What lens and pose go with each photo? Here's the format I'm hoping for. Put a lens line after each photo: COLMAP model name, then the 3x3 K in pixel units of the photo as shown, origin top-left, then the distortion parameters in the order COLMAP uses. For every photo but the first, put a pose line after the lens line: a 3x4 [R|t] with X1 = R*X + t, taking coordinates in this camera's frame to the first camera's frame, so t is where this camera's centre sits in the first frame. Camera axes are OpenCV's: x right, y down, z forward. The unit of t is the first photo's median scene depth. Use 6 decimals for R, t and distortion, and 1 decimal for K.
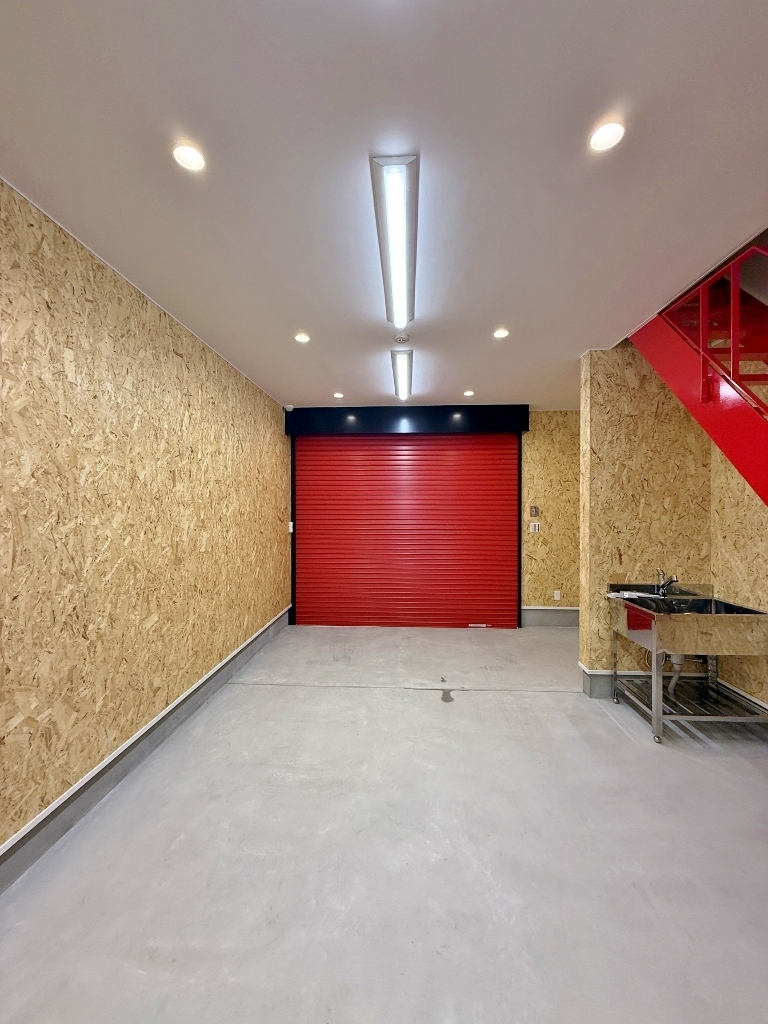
lens RADIAL K [[406.8, 0, 382.9], [0, 406.8, 509.9], [0, 0, 1]] dist [-0.001527, 0.000045]
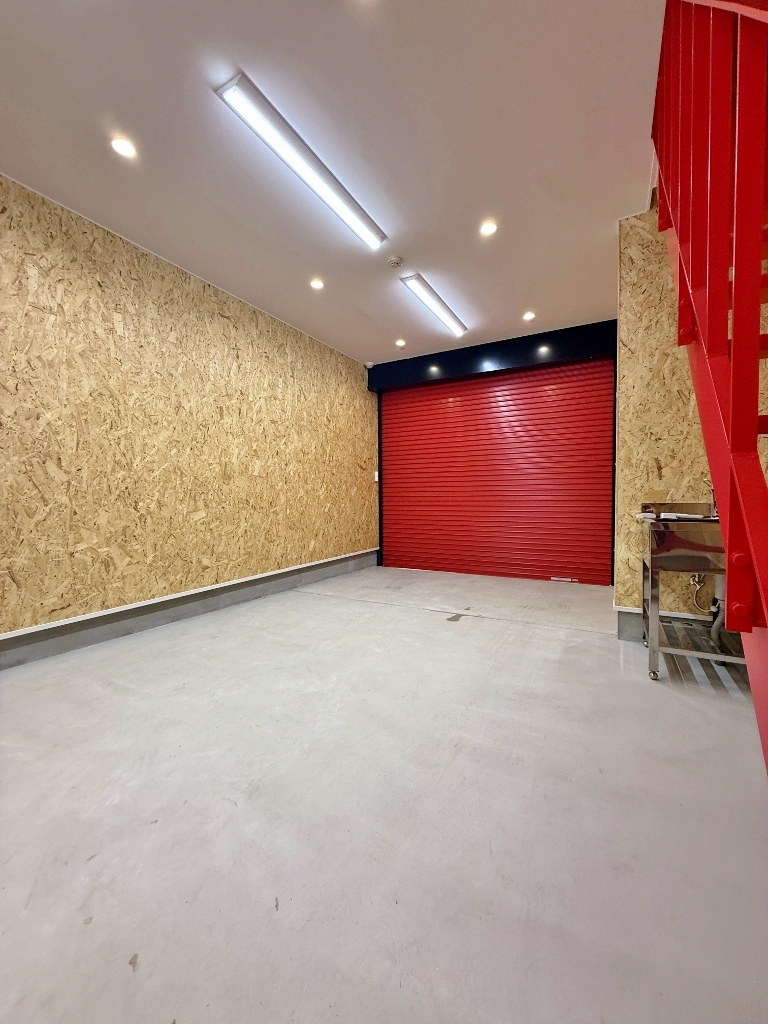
lens RADIAL K [[406.8, 0, 383.7], [0, 406.8, 510.4], [0, 0, 1]] dist [-0.001527, 0.000045]
pose [[0.900576, 0.007577, -0.434632, 0.451782], [0.005954, 0.999539, 0.029760, 0.172054], [0.434657, -0.029389, 0.900116, 0.034407]]
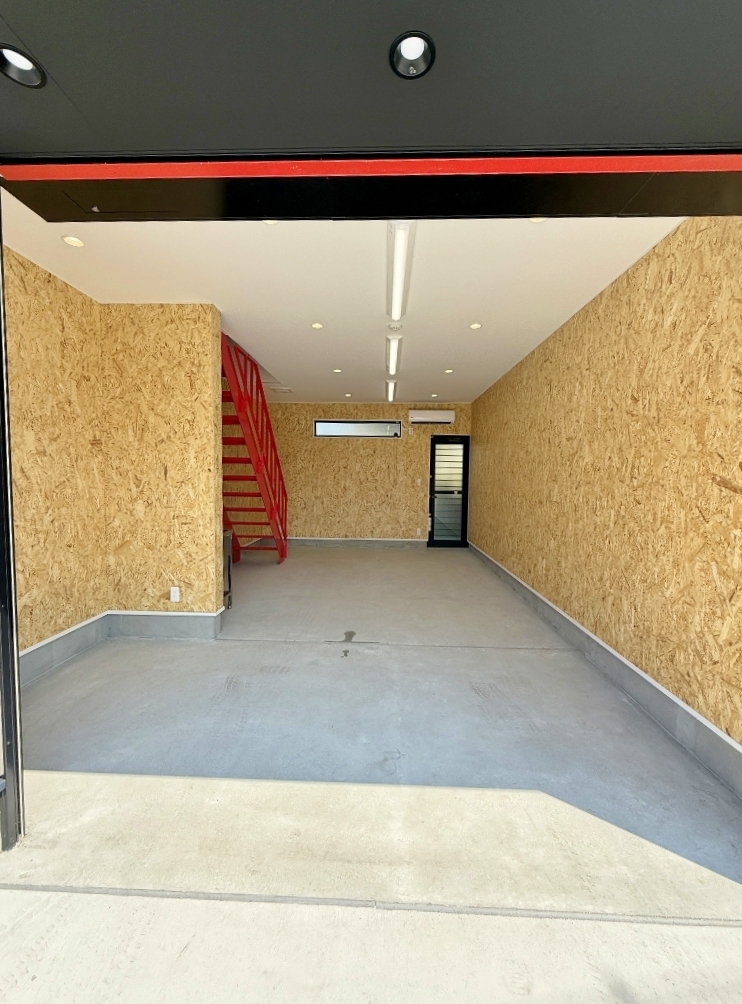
lens RADIAL K [[398.9, 0, 368.3], [0, 398.9, 500.9], [0, 0, 1]] dist [-0.001527, 0.000045]
pose [[-0.999768, -0.011839, -0.017975, 0.136424], [-0.012978, 0.997828, 0.064585, 0.031411], [0.017172, 0.064804, -0.997750, 2.142710]]
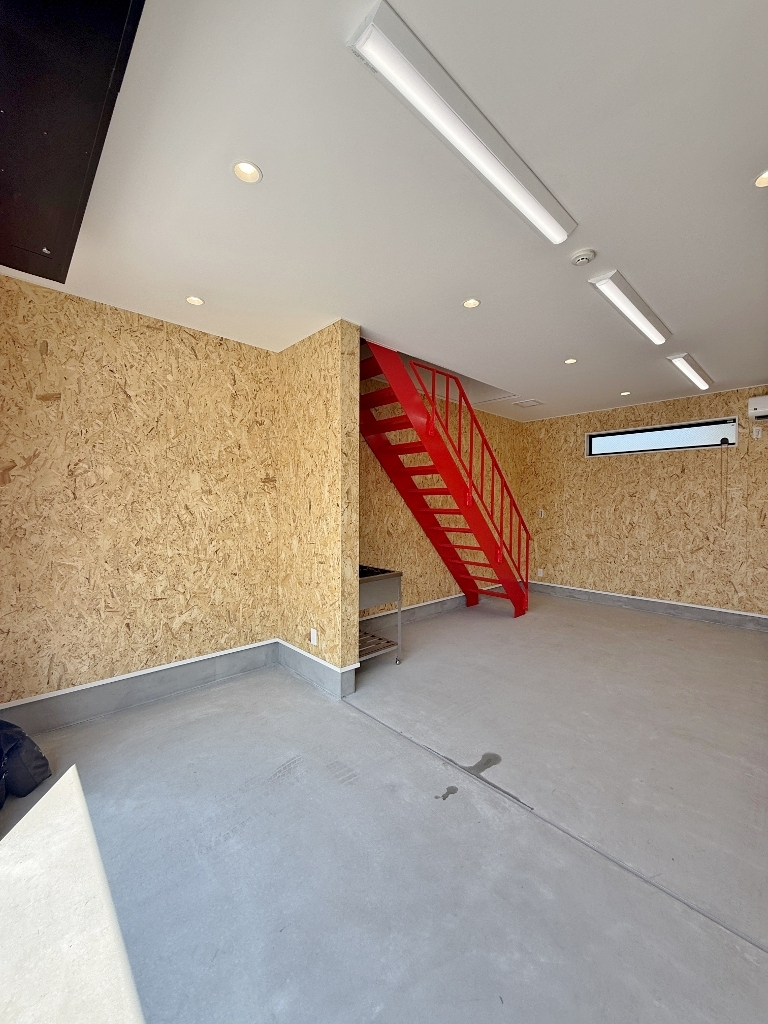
lens RADIAL K [[406.8, 0, 383.3], [0, 406.8, 508.7], [0, 0, 1]] dist [-0.001527, 0.000045]
pose [[-0.723511, -0.012949, 0.690191, -0.196196], [-0.001629, 0.999853, 0.017051, 0.016581], [-0.690311, 0.011212, -0.723426, 1.693437]]
